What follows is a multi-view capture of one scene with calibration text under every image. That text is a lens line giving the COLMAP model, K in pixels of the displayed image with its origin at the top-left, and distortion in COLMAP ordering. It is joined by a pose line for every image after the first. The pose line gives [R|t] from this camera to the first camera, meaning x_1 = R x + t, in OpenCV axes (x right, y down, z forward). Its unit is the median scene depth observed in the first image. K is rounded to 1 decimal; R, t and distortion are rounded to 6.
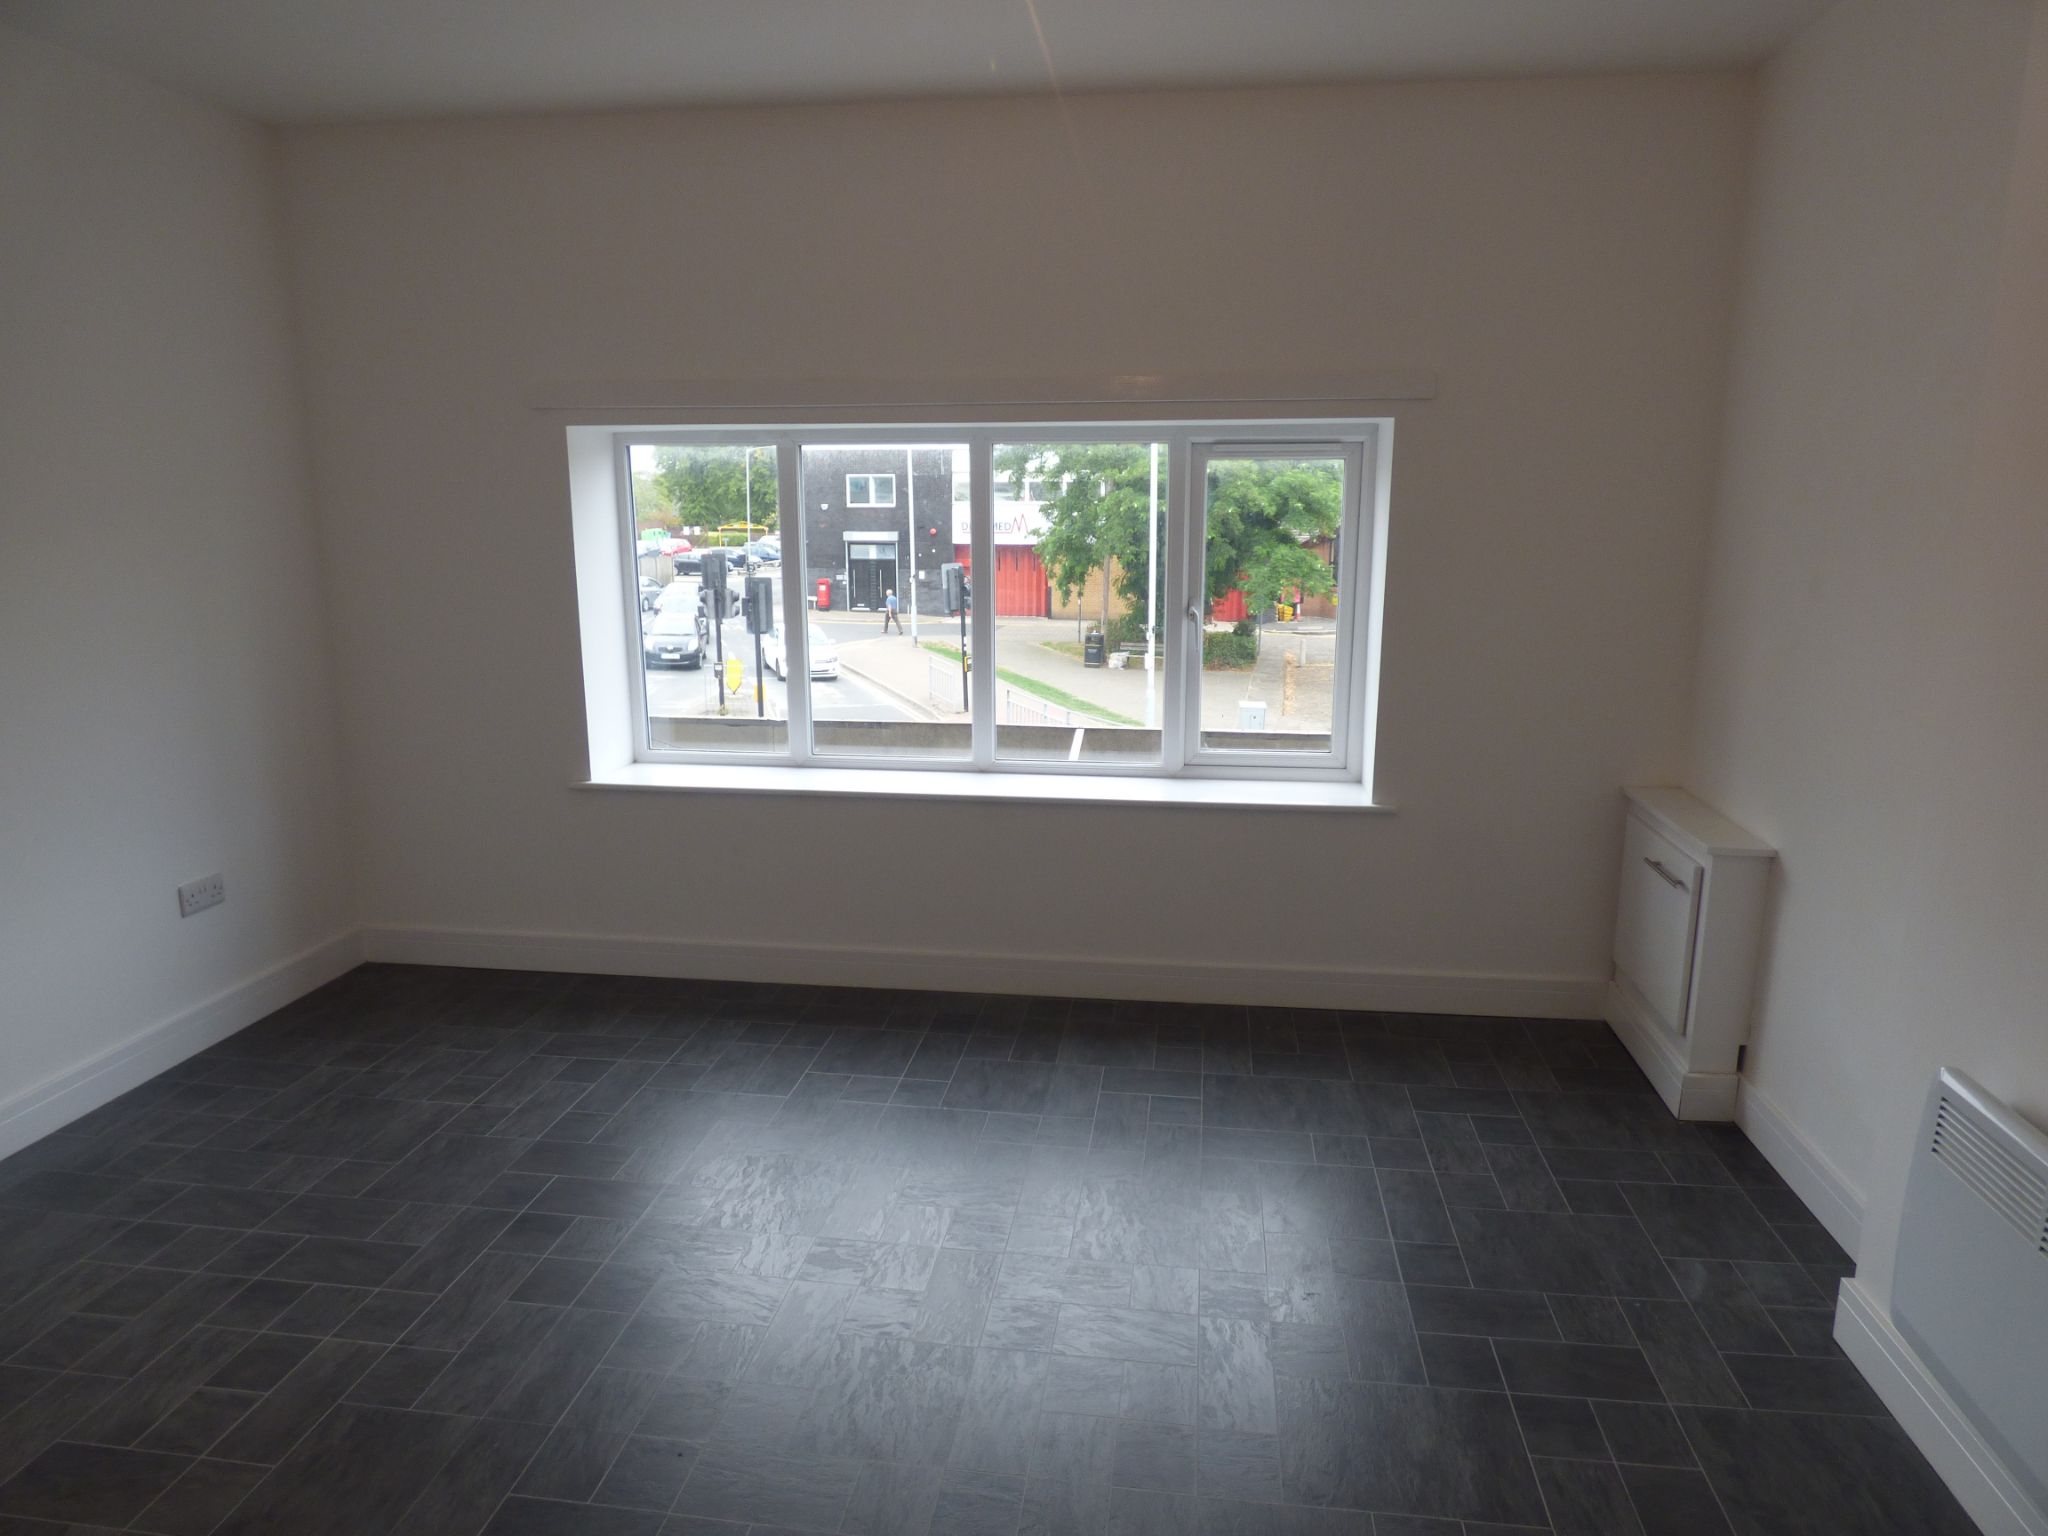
lens RADIAL K [[1240.9, 0, 1027.2], [0, 1240.9, 766.6], [0, 0, 1]] dist [-0.000234, -0.000064]
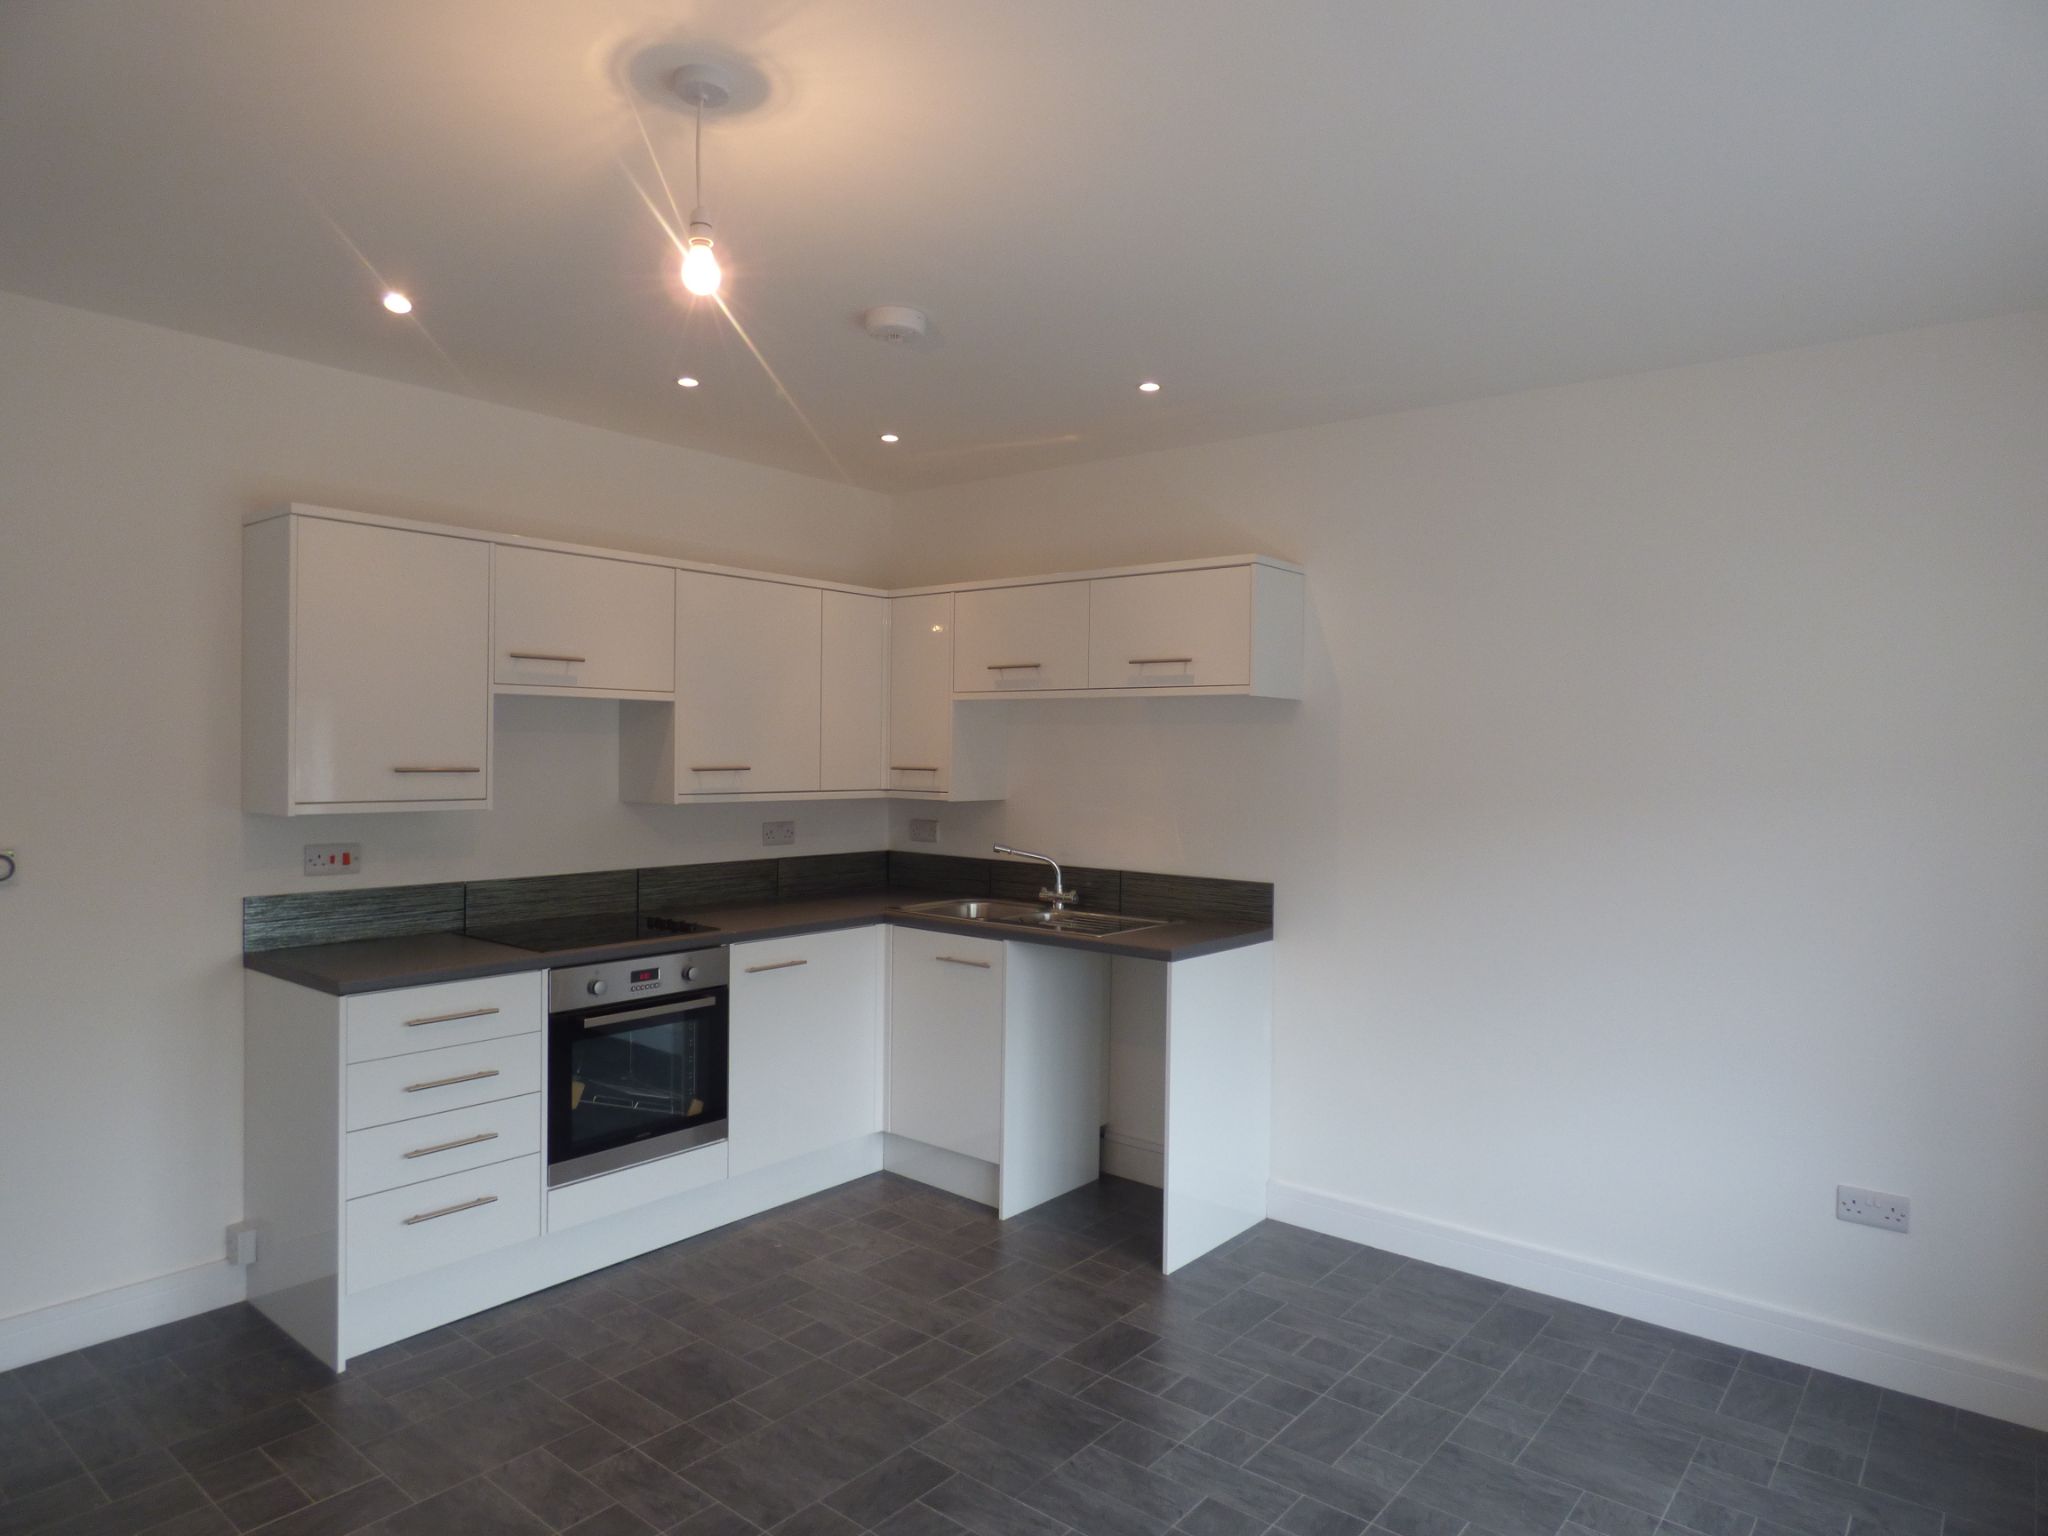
lens RADIAL K [[1240.9, 0, 1025.3], [0, 1240.9, 765.6], [0, 0, 1]] dist [-0.000234, -0.000064]
pose [[-0.525580, 0.008578, -0.850701, 0.435373], [-0.181013, 0.975925, 0.121674, -0.221410], [0.831264, 0.217938, -0.511374, 0.965204]]
